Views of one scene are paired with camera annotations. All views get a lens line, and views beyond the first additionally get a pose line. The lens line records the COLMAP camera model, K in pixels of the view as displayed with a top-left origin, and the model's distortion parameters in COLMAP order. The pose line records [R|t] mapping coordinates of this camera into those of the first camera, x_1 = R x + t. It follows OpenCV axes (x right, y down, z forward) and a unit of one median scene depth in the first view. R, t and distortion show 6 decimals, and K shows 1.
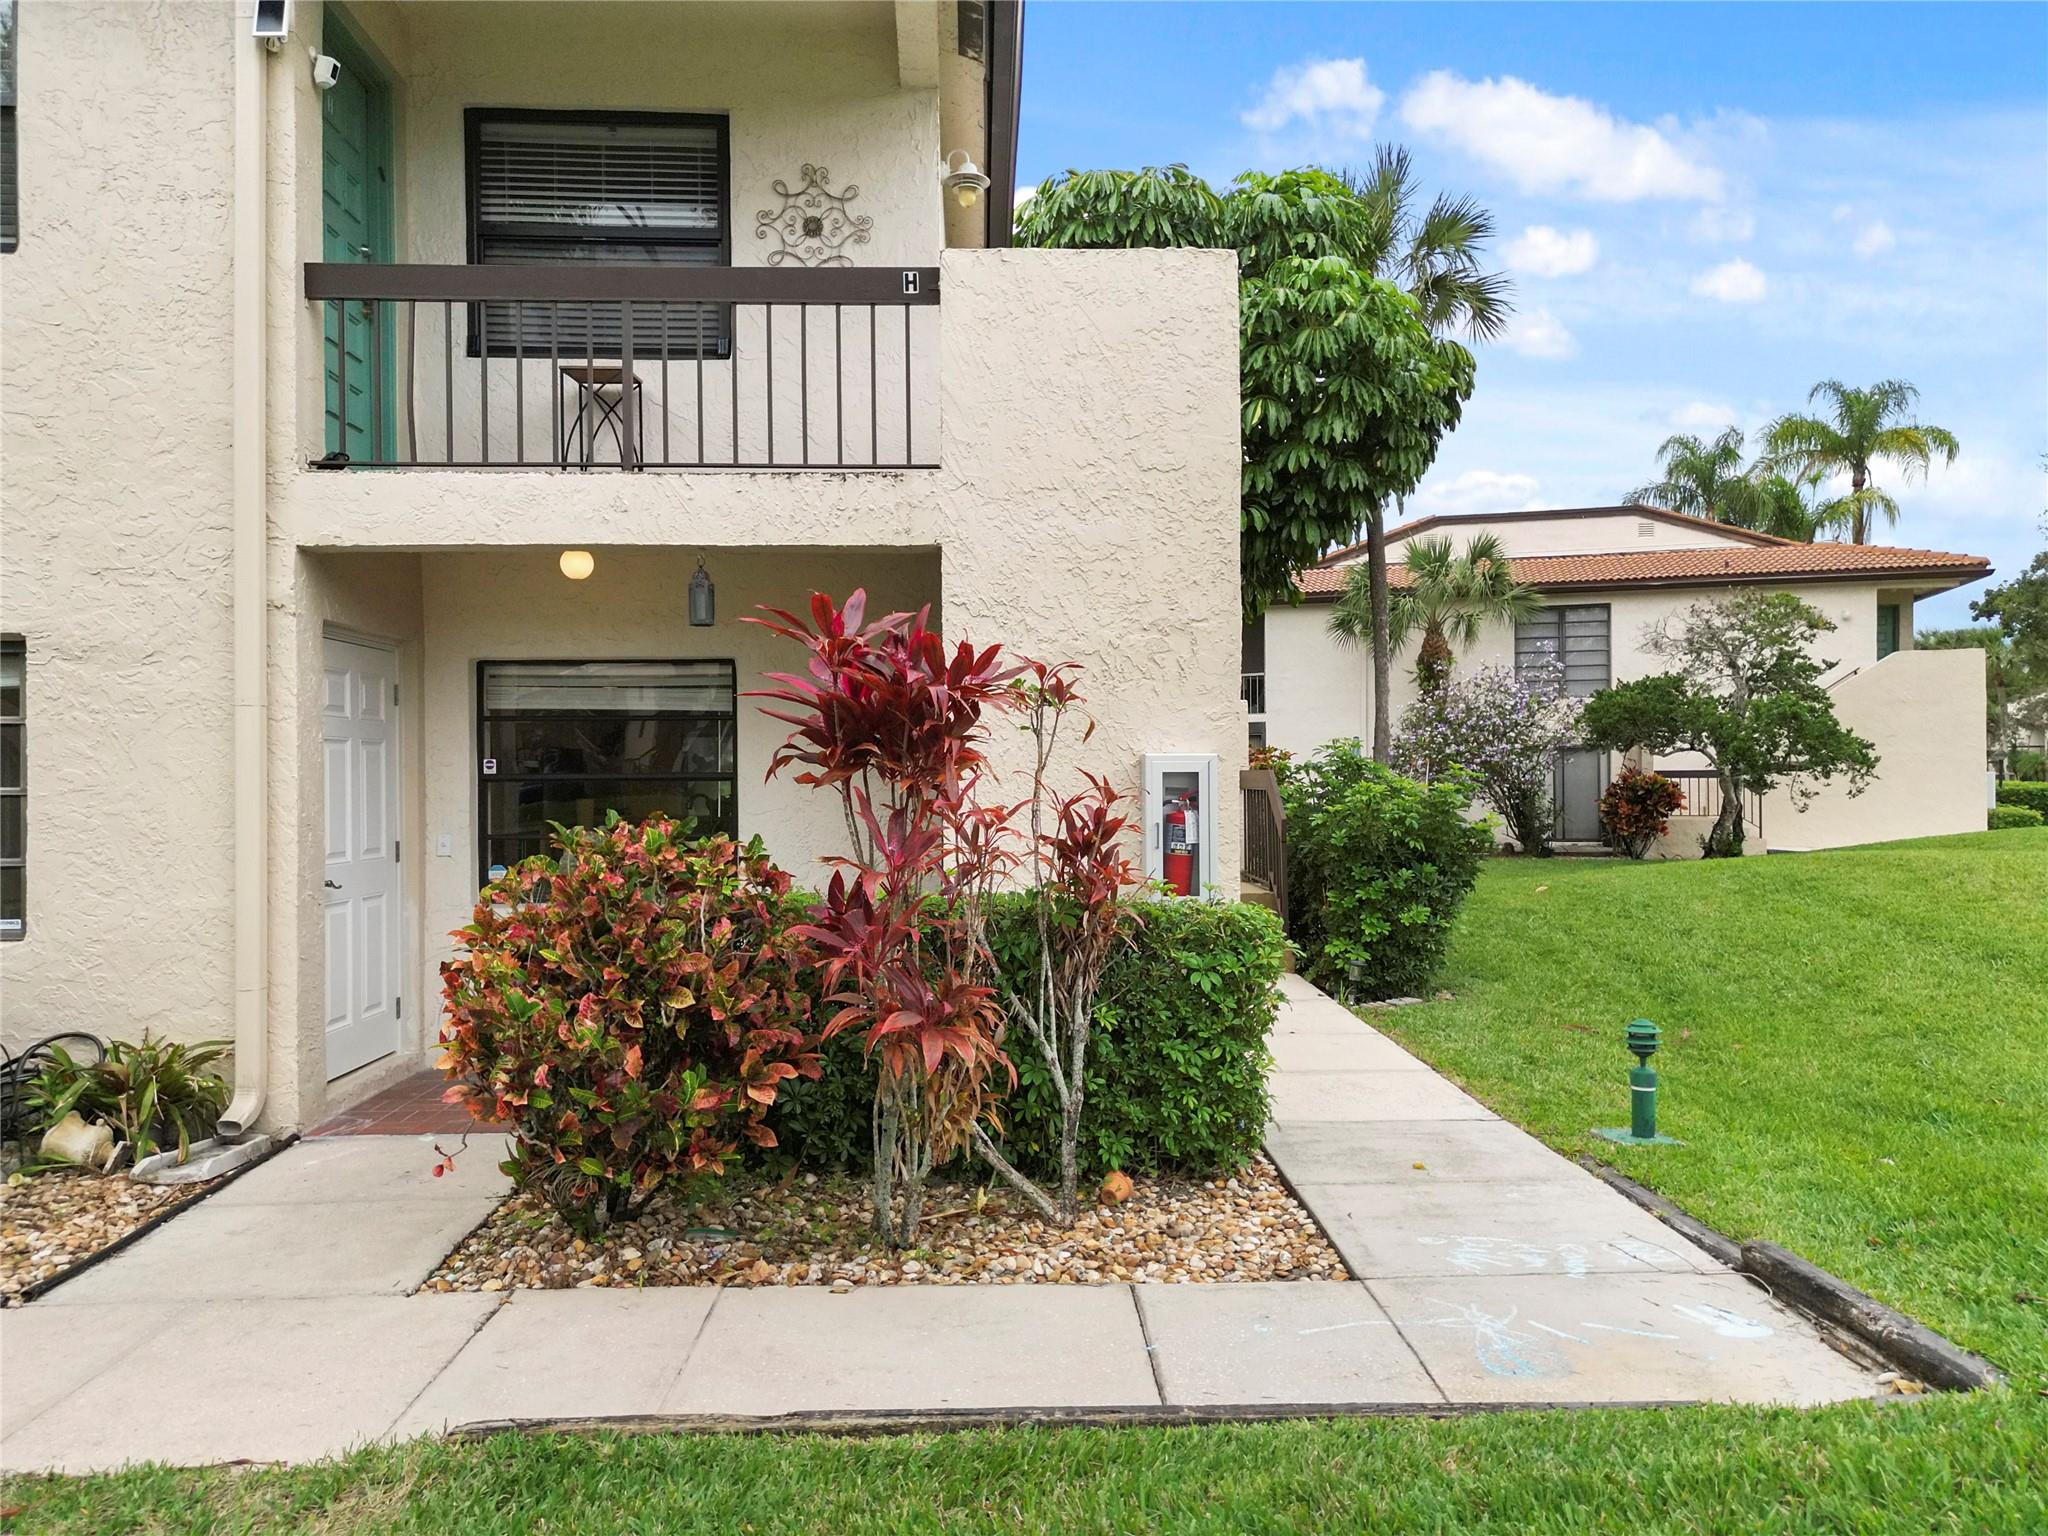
lens RADIAL K [[1444.6, 0, 1029.1], [0, 1444.6, 784.1], [0, 0, 1]] dist [0.034427, -0.007805]
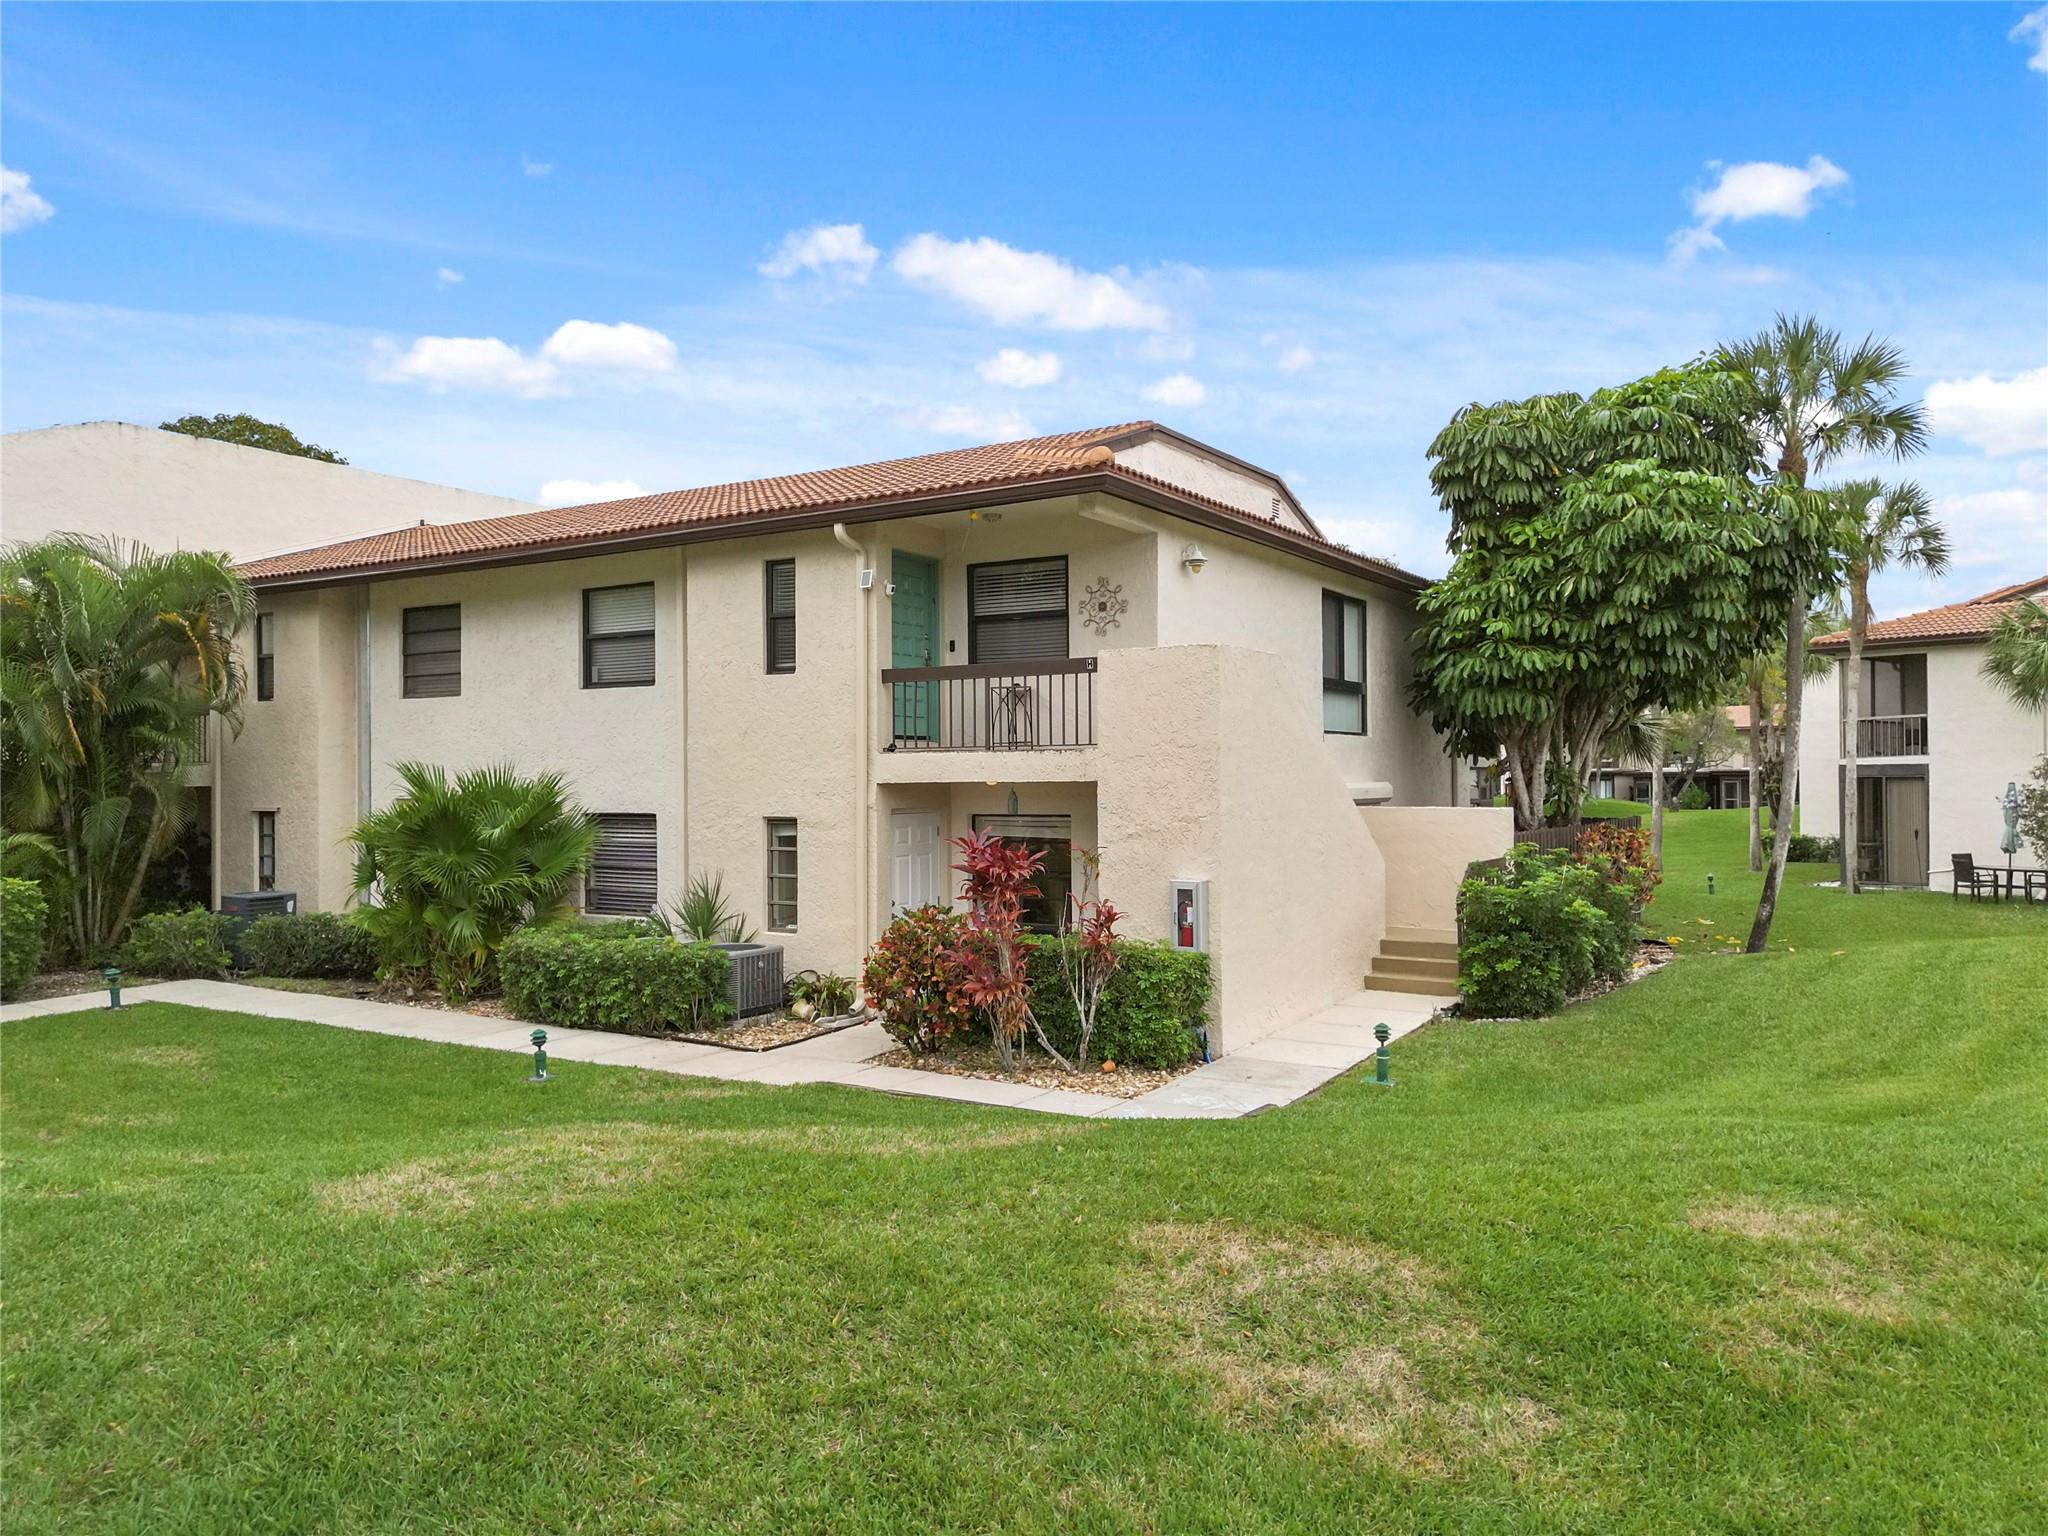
lens RADIAL K [[1426.9, 0, 1024.0], [0, 1426.9, 768.0], [0, 0, 1]] dist [0.057156, -0.002927]
pose [[0.828006, -0.003351, -0.560710, 1.099716], [-0.000798, 0.999974, -0.007153, -0.173126], [0.560719, 0.006370, 0.827982, -0.905851]]
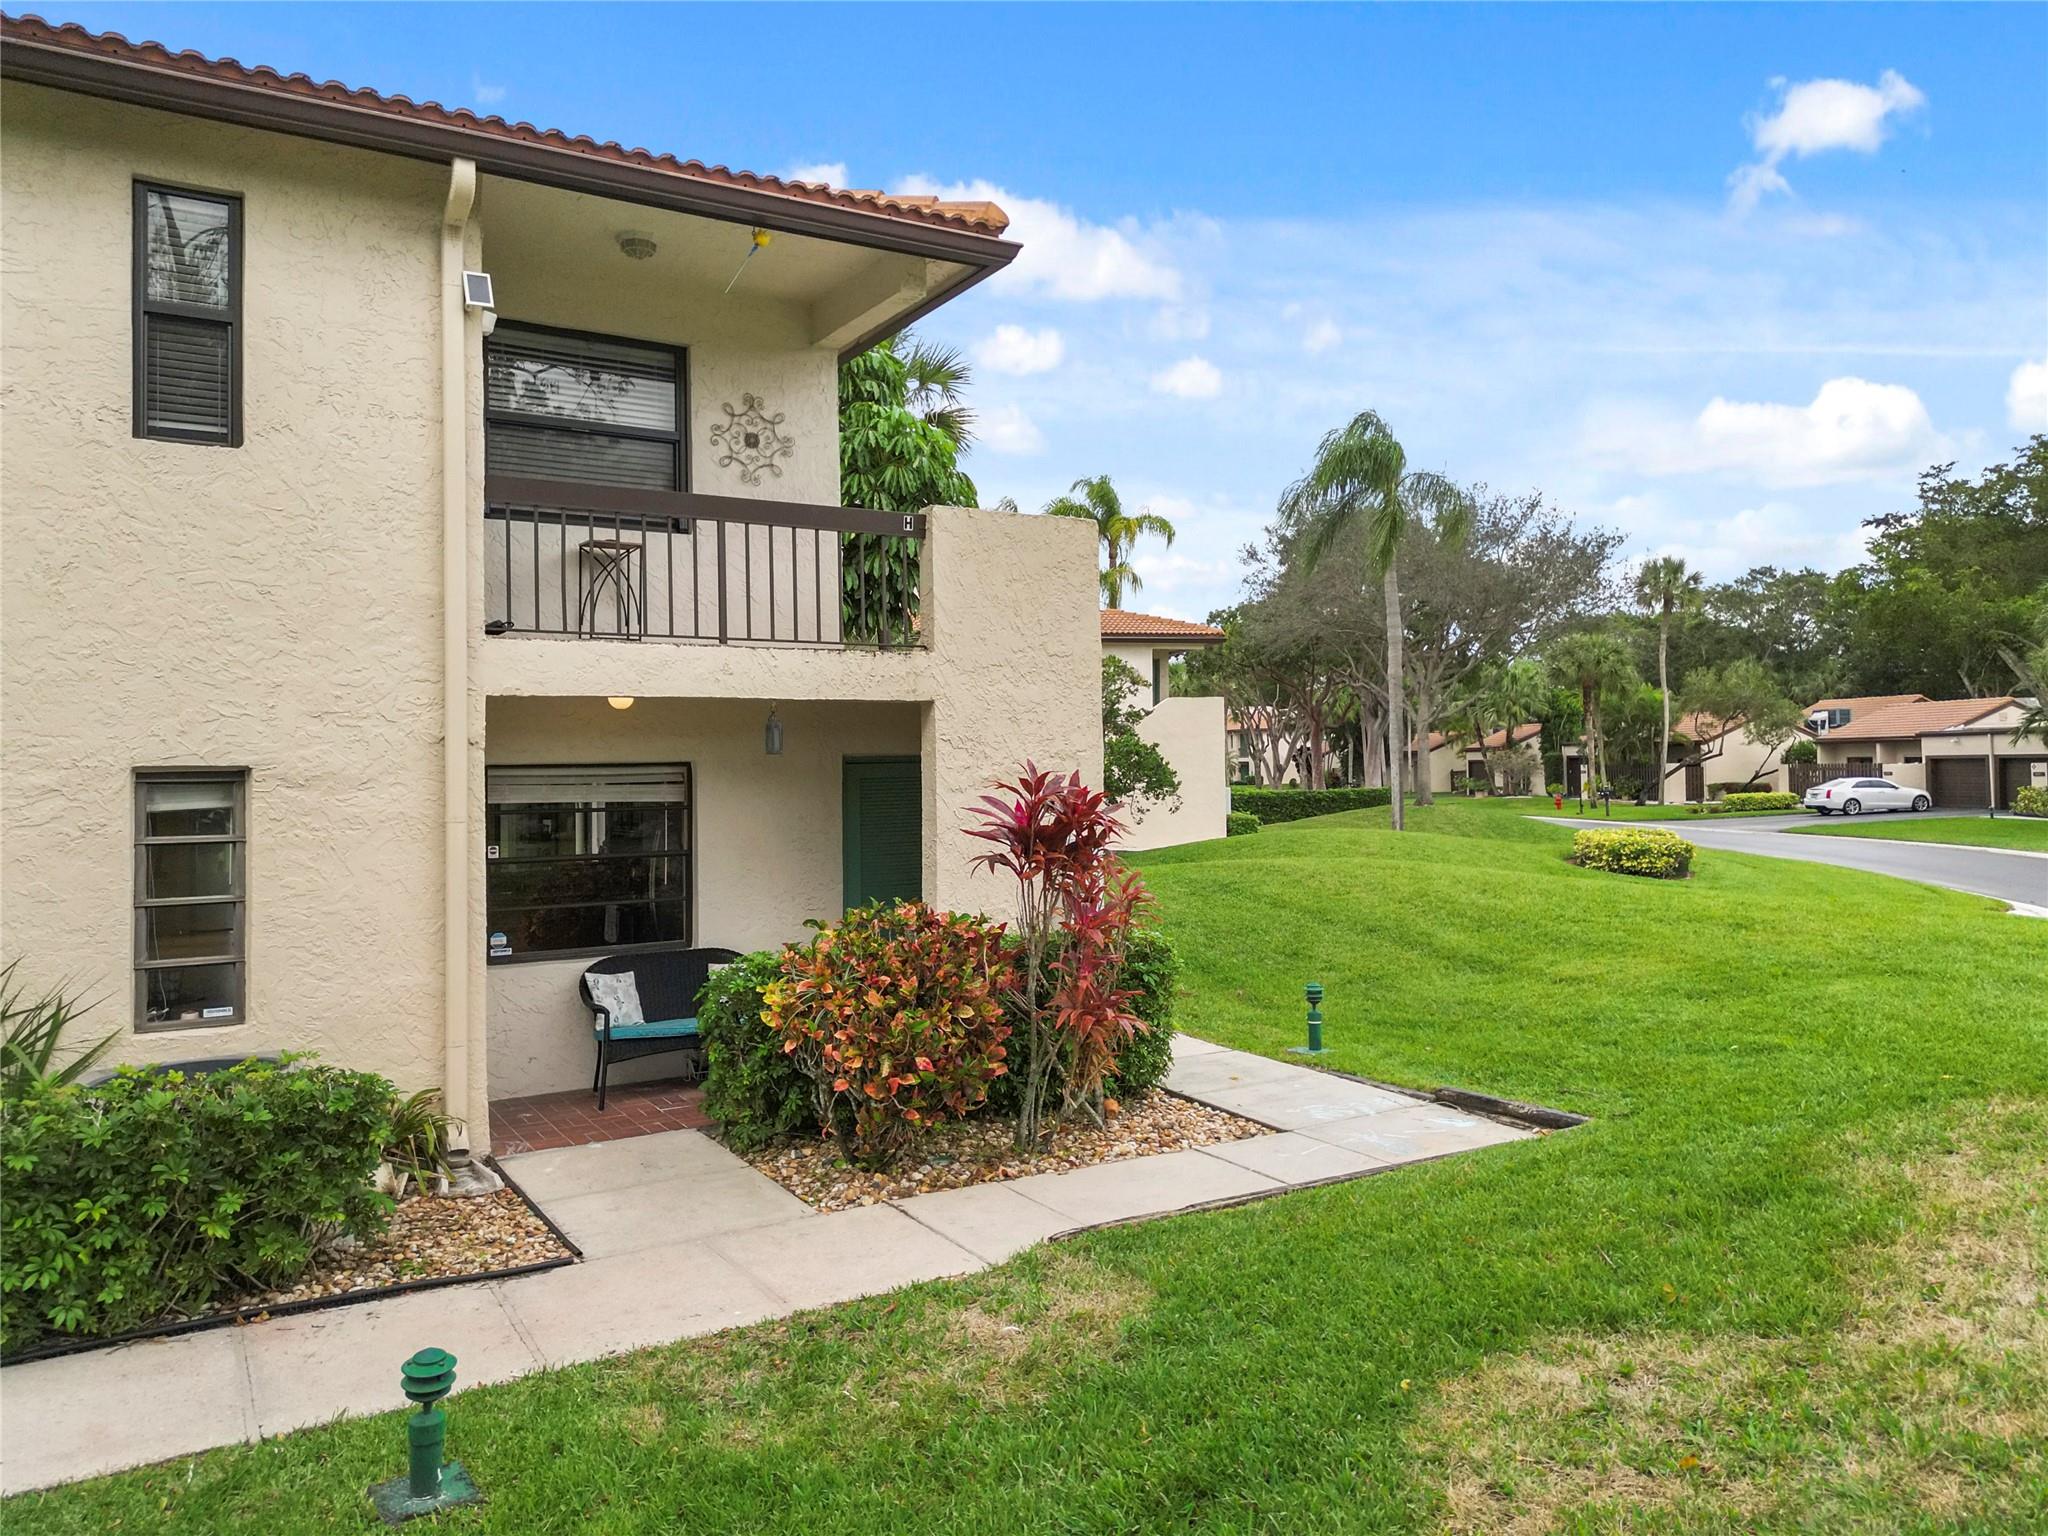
lens RADIAL K [[1426.9, 0, 1024.0], [0, 1426.9, 768.0], [0, 0, 1]] dist [0.057156, -0.002927]
pose [[0.874810, -0.005319, 0.484437, -0.704041], [0.010375, 0.999916, -0.007756, -0.085033], [-0.484355, 0.011811, 0.874792, -0.337037]]
